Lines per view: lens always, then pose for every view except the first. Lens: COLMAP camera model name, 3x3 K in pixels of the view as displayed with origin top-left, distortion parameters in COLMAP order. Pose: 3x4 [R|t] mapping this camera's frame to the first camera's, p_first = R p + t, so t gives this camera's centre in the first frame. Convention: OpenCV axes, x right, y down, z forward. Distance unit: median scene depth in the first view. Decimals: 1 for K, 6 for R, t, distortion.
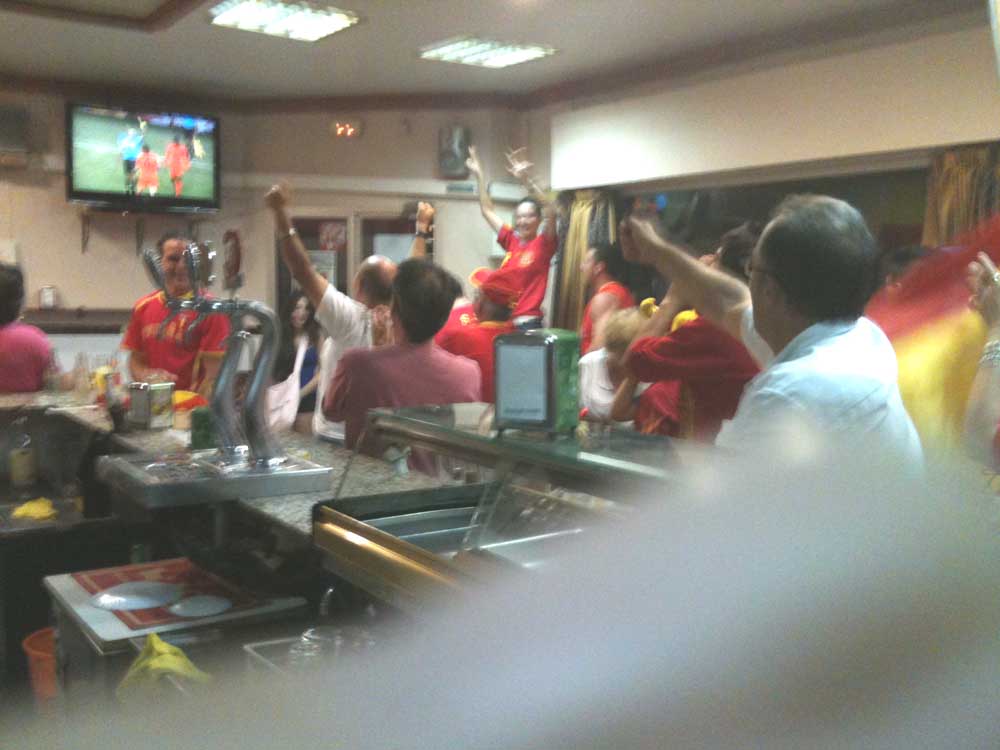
lens RADIAL K [[1183.5, 0, 500.0], [0, 1183.5, 375.0], [0, 0, 1]] dist [0.213574, -0.621258]
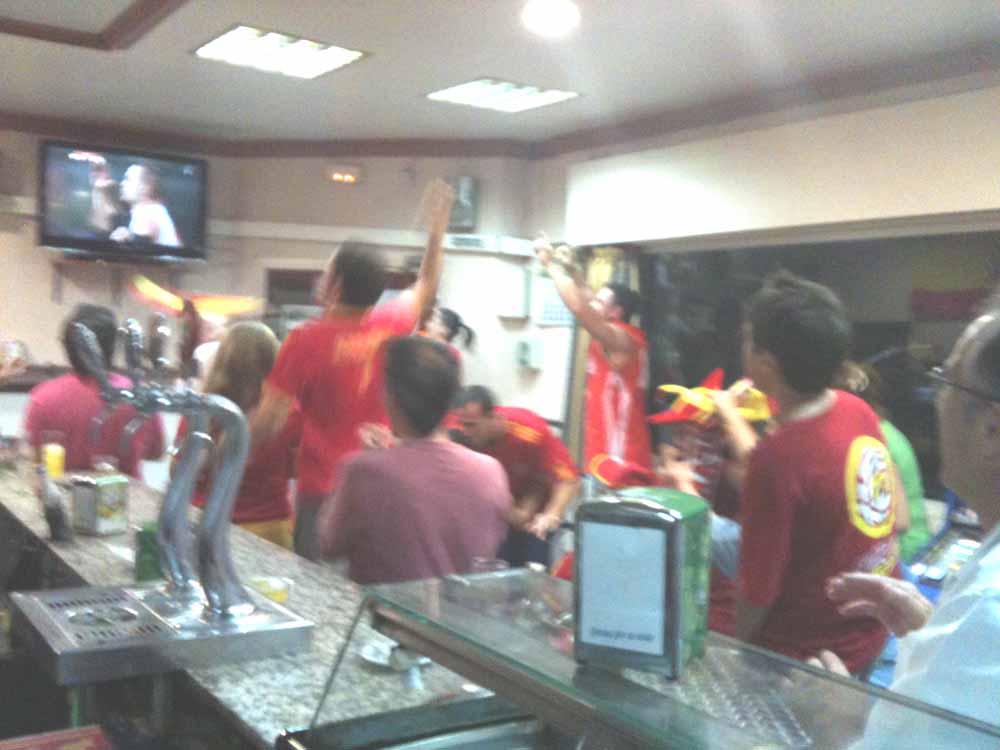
lens RADIAL K [[1183.5, 0, 500.0], [0, 1183.5, 375.0], [0, 0, 1]] dist [0.213574, -0.621258]
pose [[0.999790, 0.019646, 0.005769, -0.018039], [-0.019395, 0.998977, -0.040846, -0.027476], [-0.006565, 0.040726, 0.999149, 0.139902]]
